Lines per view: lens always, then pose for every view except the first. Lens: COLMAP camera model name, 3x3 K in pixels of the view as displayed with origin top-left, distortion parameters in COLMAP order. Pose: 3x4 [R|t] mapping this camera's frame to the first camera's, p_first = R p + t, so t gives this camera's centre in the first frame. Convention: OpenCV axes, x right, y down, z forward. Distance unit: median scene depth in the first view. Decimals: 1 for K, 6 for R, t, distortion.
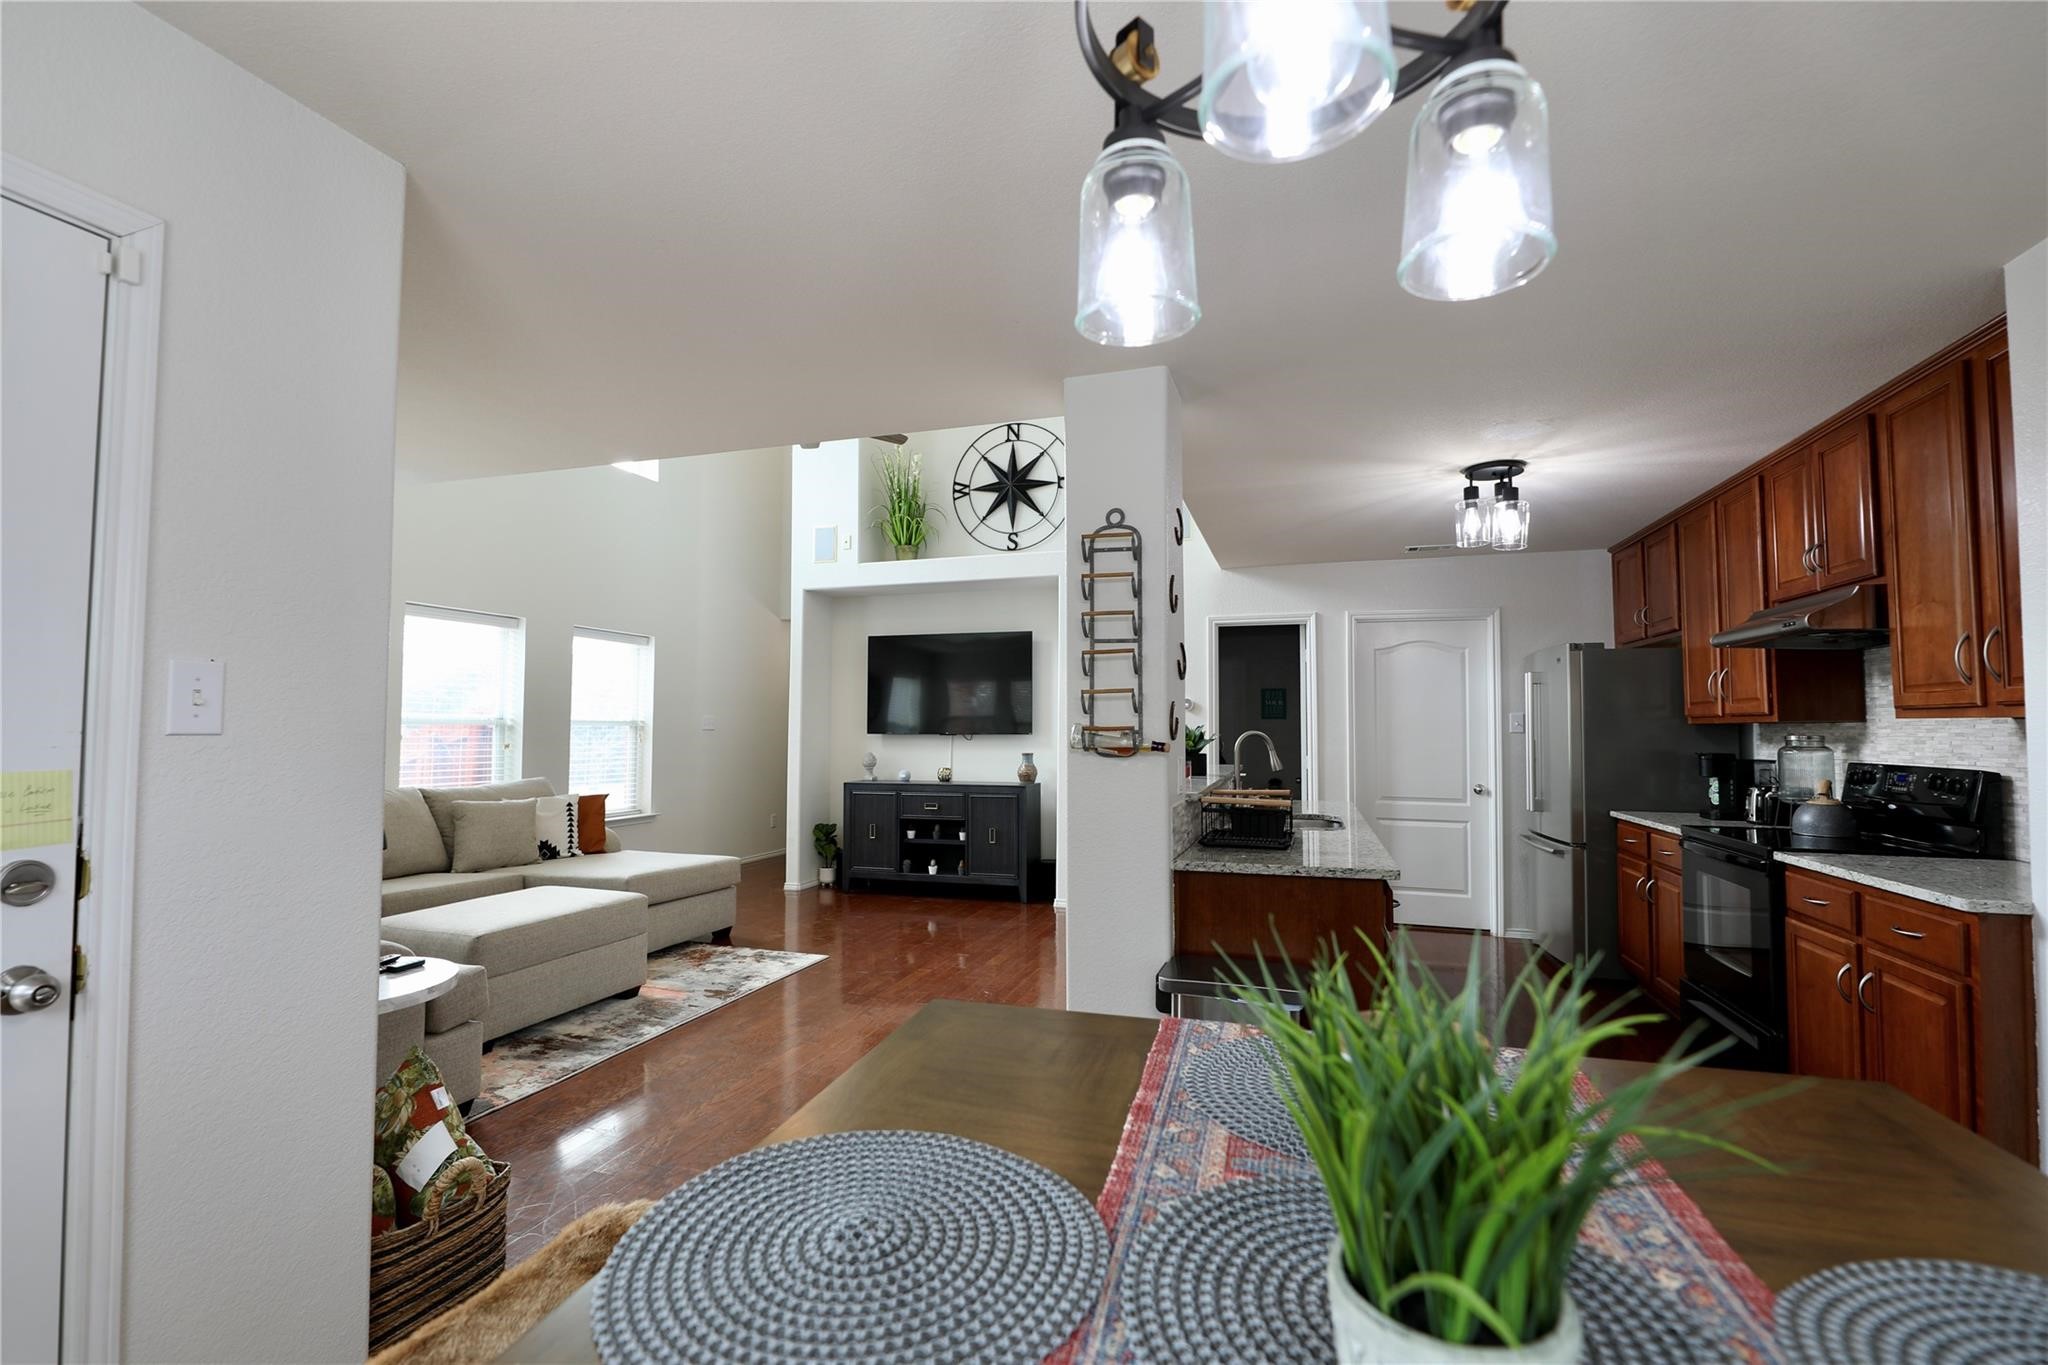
lens RADIAL K [[890.5, 0, 1019.1], [0, 890.5, 690.9], [0, 0, 1]] dist [0.002754, -0.000074]
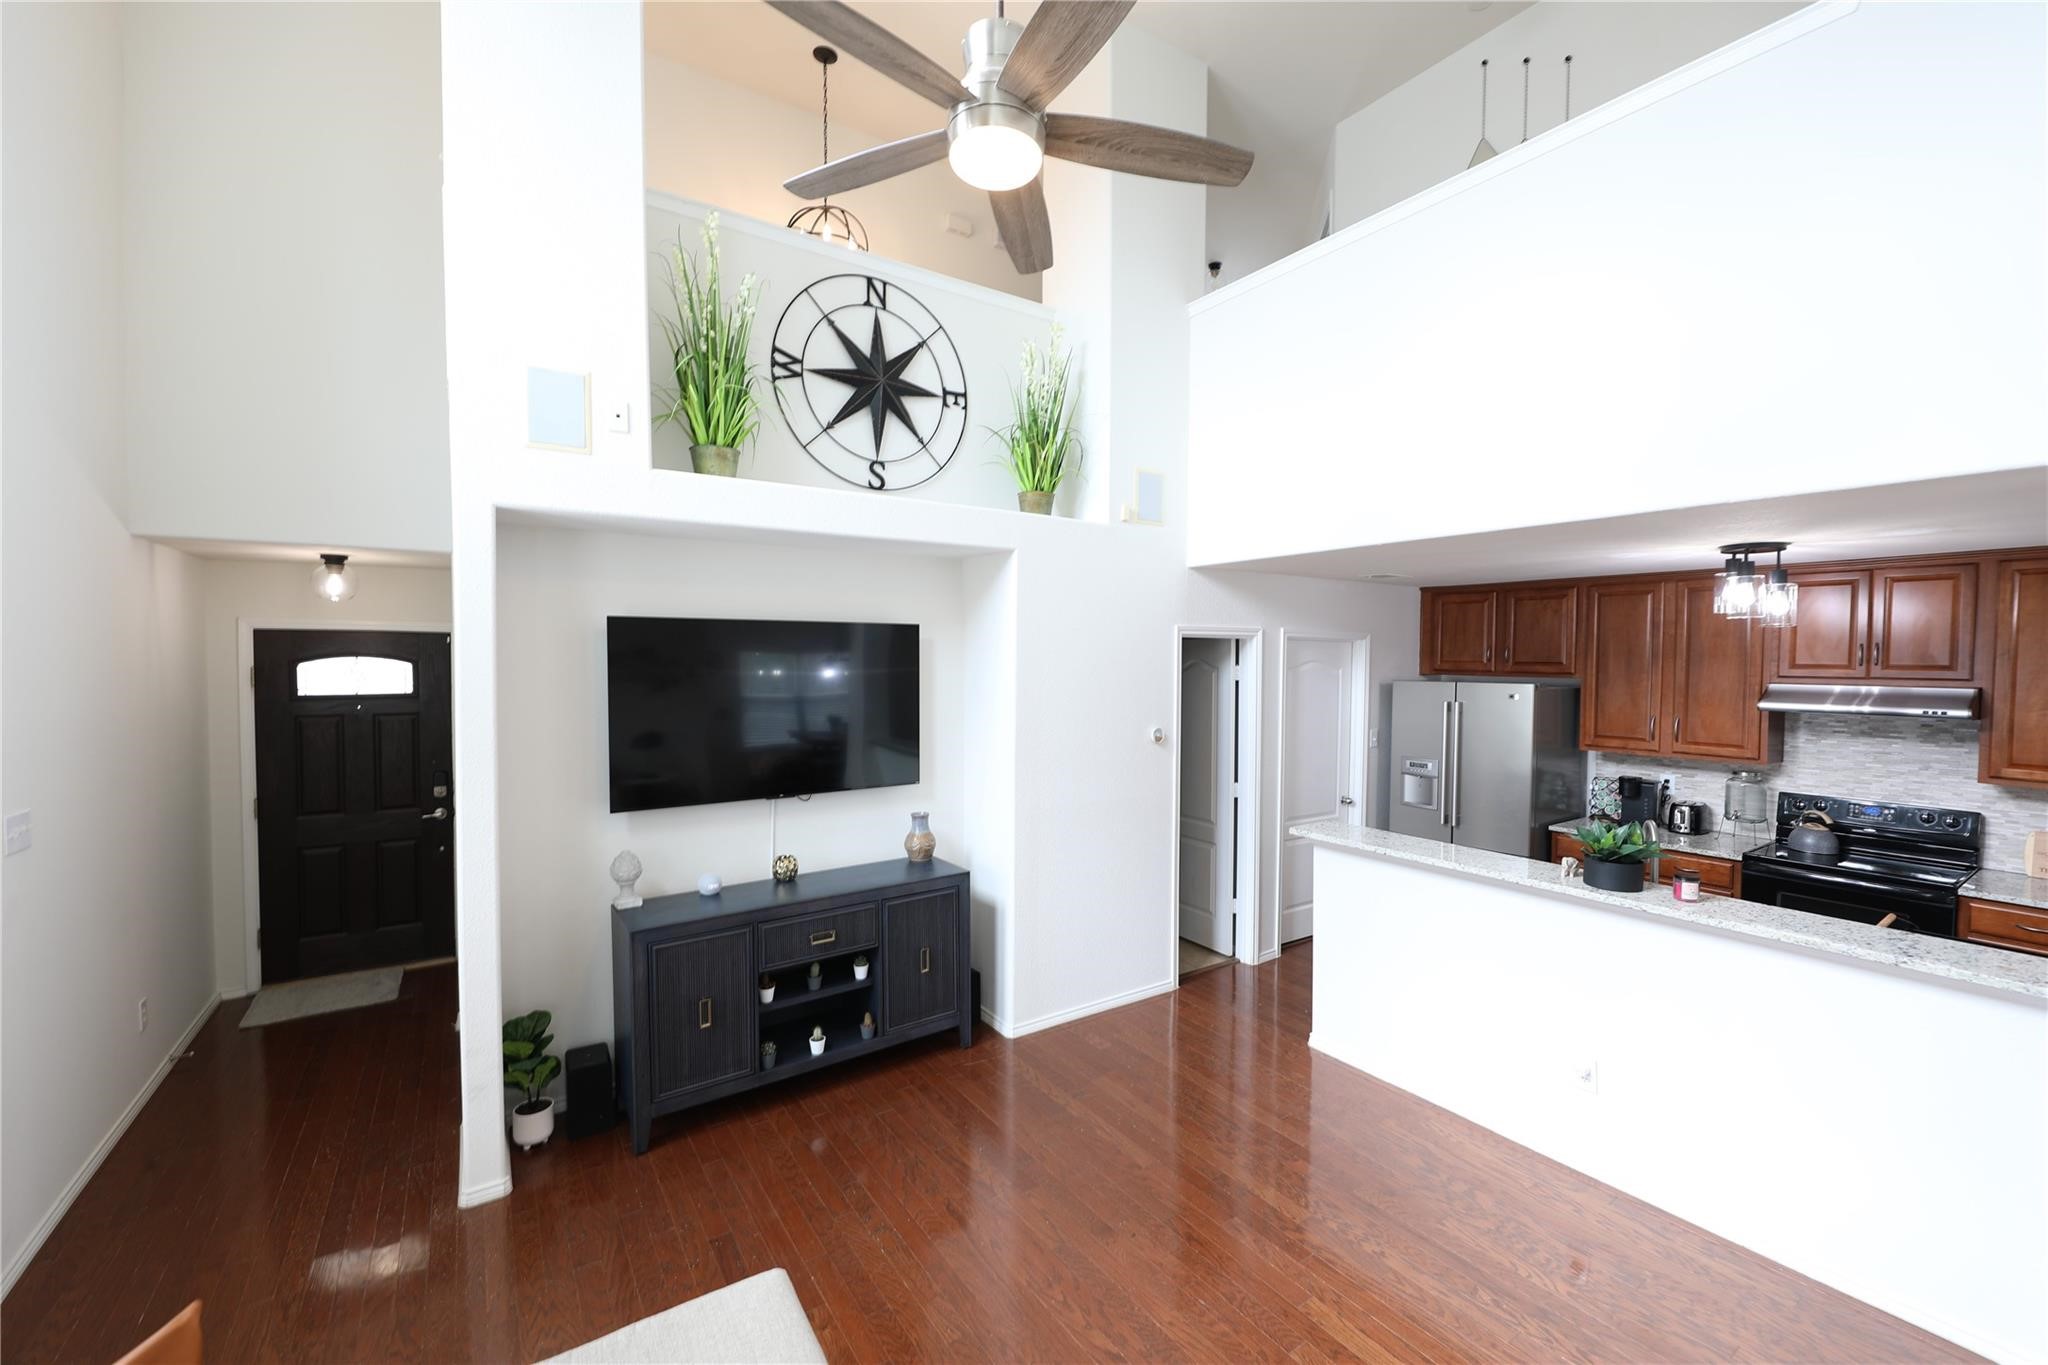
lens RADIAL K [[813.9, 0, 1017.2], [0, 813.9, 686.5], [0, 0, 1]] dist [-0.001212, -0.000384]
pose [[0.621517, -0.032308, 0.782734, -0.419560], [-0.034673, 0.997036, 0.068685, -0.067914], [-0.782633, -0.069829, 0.618555, 0.600919]]
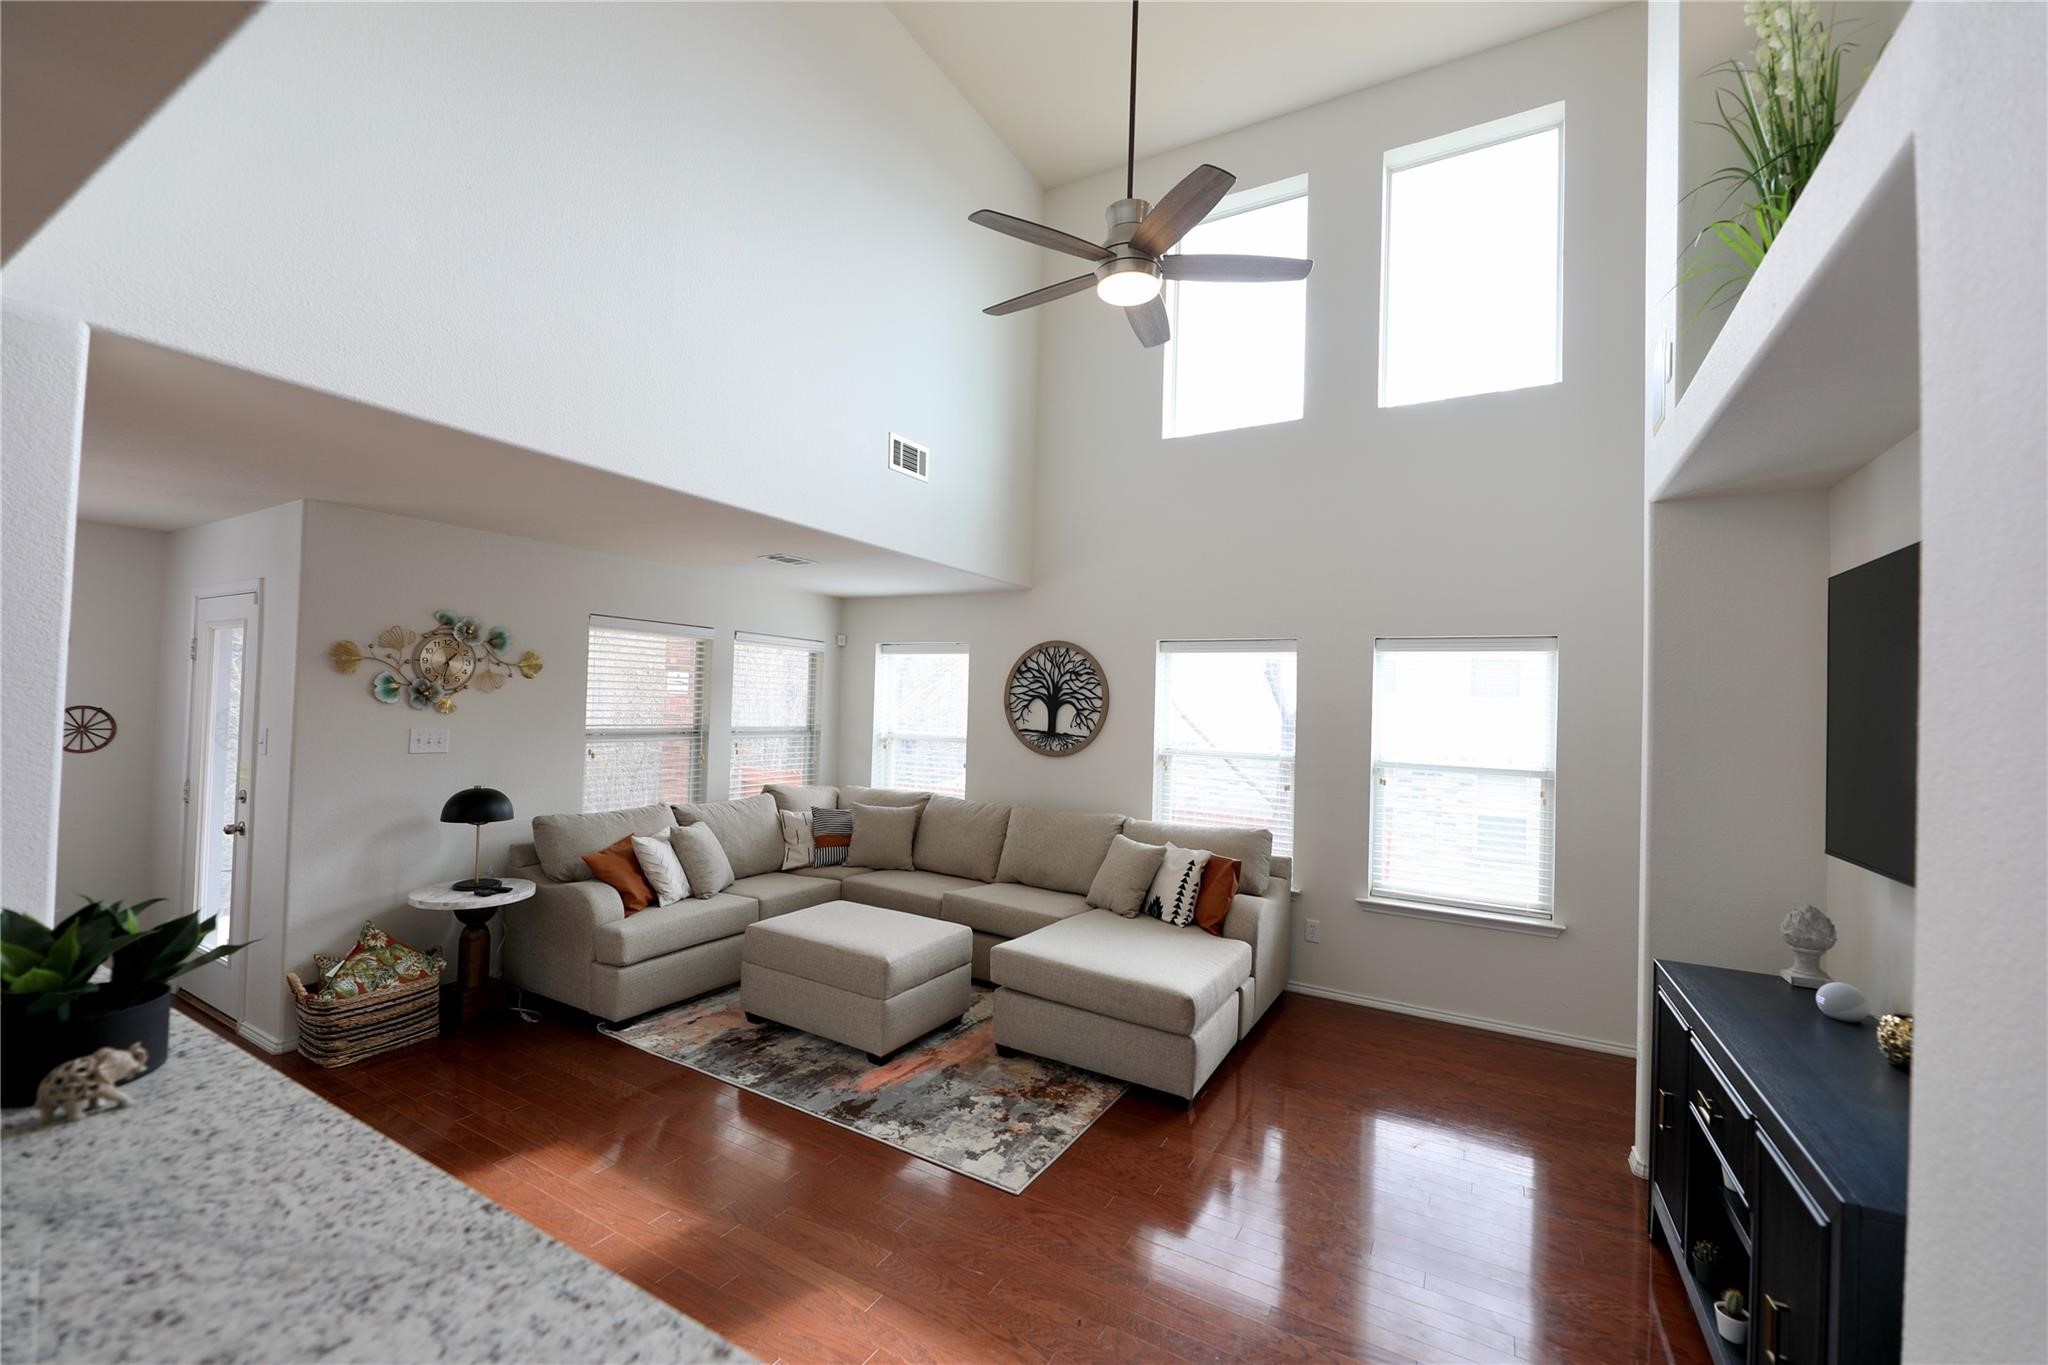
lens RADIAL K [[813.9, 0, 1024.0], [0, 813.9, 689.4], [0, 0, 1]] dist [-0.001212, -0.000384]
pose [[-0.204789, -0.029211, -0.978370, 0.232664], [0.009862, 0.999442, -0.031904, -0.010198], [0.978756, -0.016182, -0.204387, 0.829996]]
